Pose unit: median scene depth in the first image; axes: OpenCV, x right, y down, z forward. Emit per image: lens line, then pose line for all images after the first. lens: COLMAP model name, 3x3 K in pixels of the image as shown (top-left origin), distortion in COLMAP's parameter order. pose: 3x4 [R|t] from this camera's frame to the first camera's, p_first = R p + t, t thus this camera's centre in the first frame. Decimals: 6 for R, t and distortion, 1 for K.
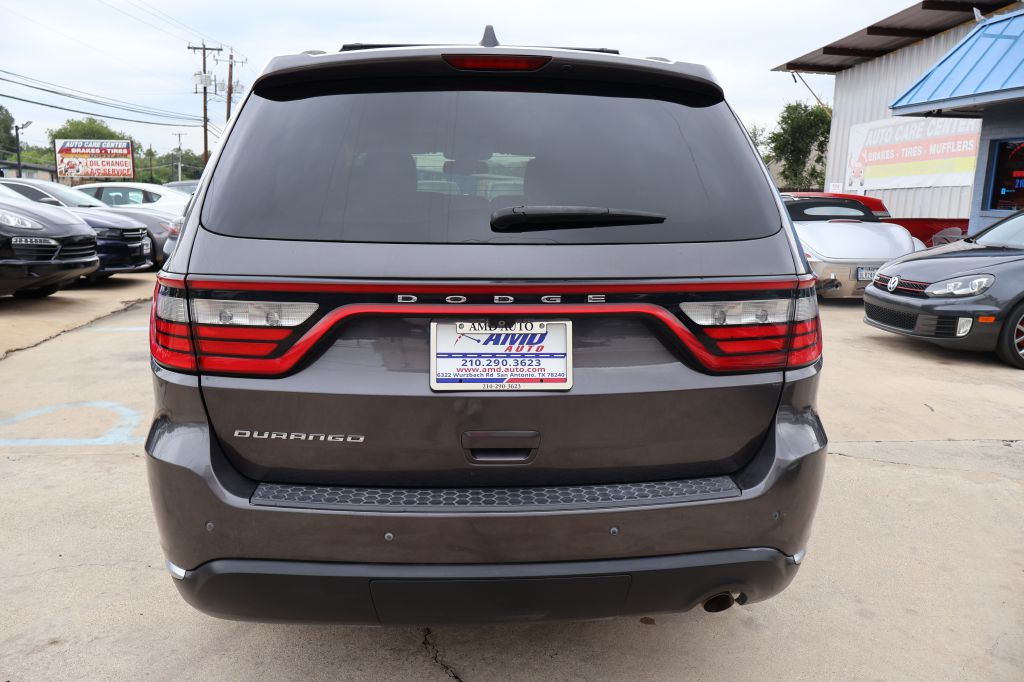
lens RADIAL K [[843.9, 0, 514.8], [0, 843.9, 339.6], [0, 0, 1]] dist [0.002075, -0.001110]
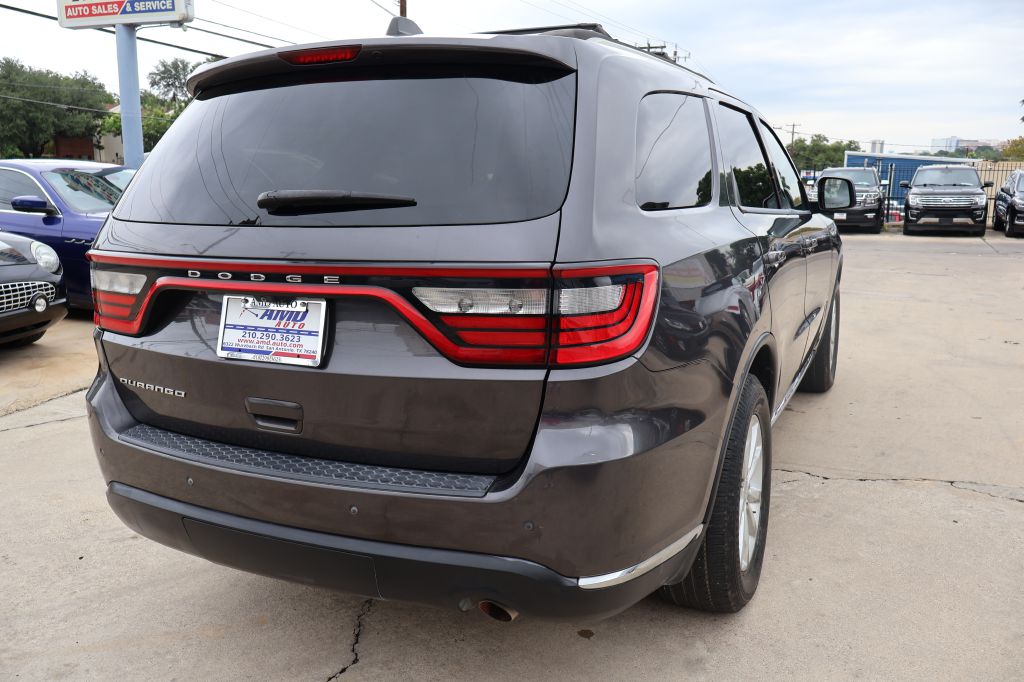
lens RADIAL K [[843.9, 0, 514.8], [0, 843.9, 339.6], [0, 0, 1]] dist [0.002075, -0.001110]
pose [[0.869888, 0.067885, -0.488555, 0.779448], [-0.063993, 0.997645, 0.024682, -0.015320], [0.489080, 0.009794, 0.872184, 0.211686]]
